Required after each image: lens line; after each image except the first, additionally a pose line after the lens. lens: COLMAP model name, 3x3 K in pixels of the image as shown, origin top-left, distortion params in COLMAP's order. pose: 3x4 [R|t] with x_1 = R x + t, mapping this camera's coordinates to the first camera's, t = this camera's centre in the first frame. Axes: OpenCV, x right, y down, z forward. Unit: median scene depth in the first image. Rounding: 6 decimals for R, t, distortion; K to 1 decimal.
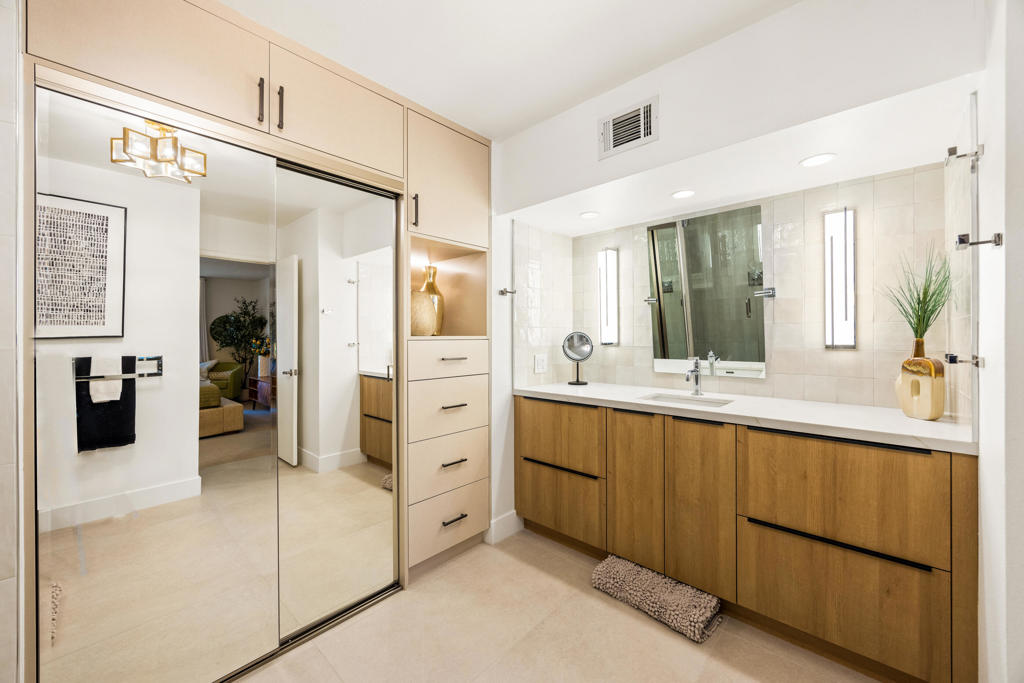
lens RADIAL K [[395.9, 0, 511.5], [0, 395.9, 338.8], [0, 0, 1]] dist [-0.000741, -0.000151]
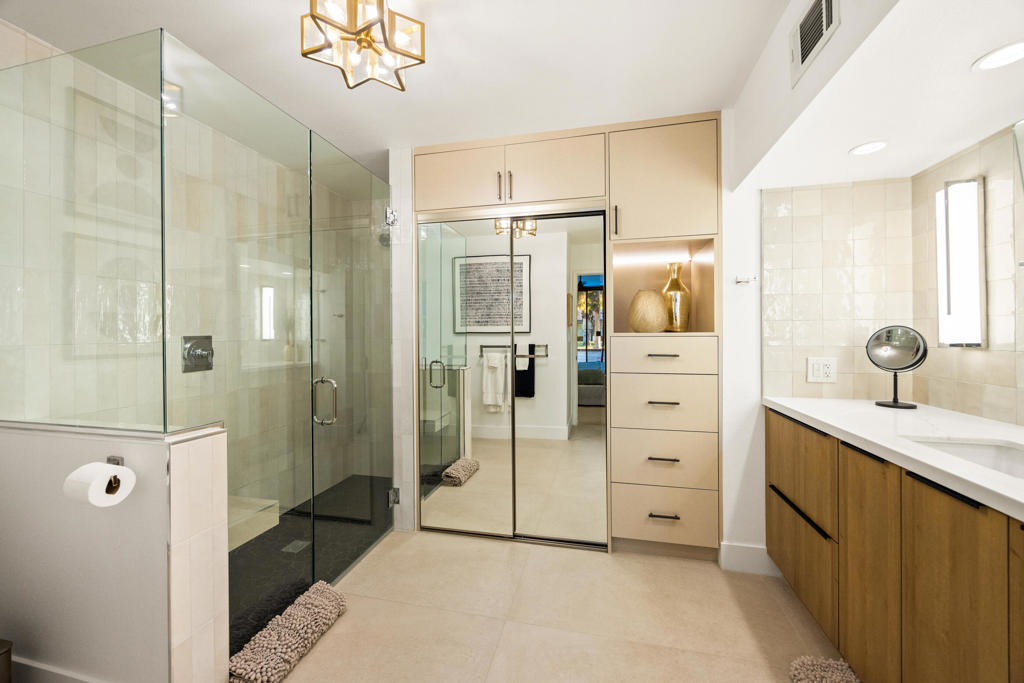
lens RADIAL K [[398.6, 0, 510.1], [0, 398.6, 332.5], [0, 0, 1]] dist [0.001303, 0.000098]
pose [[0.488470, 0.002914, -0.872576, 0.476711], [-0.001210, 0.999996, 0.002662, -0.007748], [0.872580, -0.000245, 0.488471, 0.149055]]
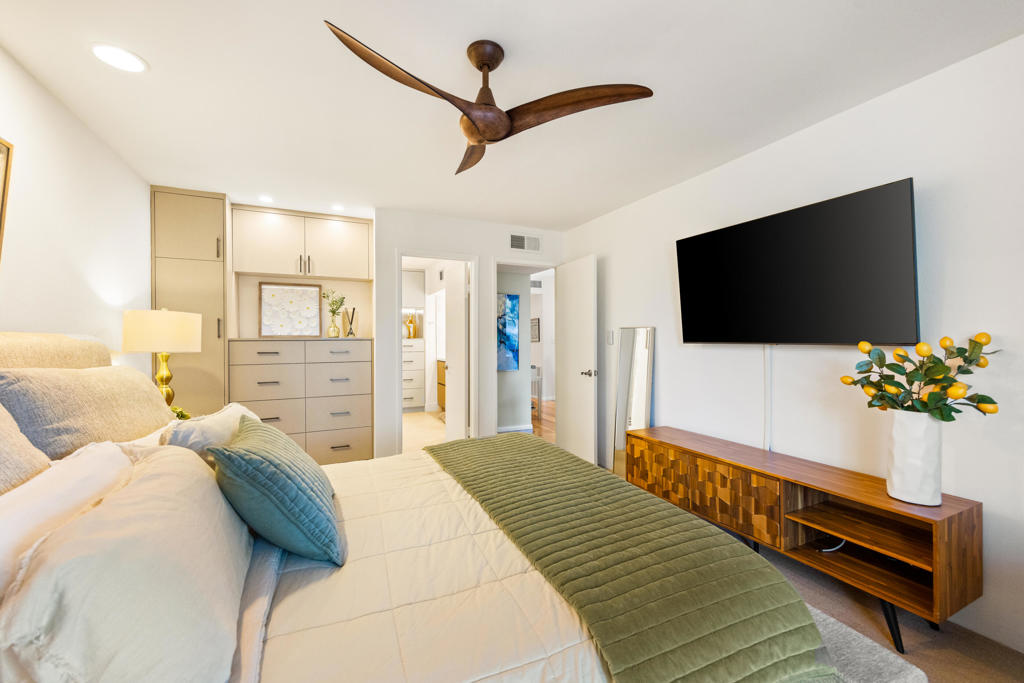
lens RADIAL K [[395.9, 0, 511.5], [0, 395.9, 338.8], [0, 0, 1]] dist [-0.000741, -0.000151]
pose [[0.935699, 0.002959, -0.352788, 1.495557], [-0.003411, 0.999994, -0.000660, -0.004652], [0.352784, 0.001821, 0.935703, -1.423229]]
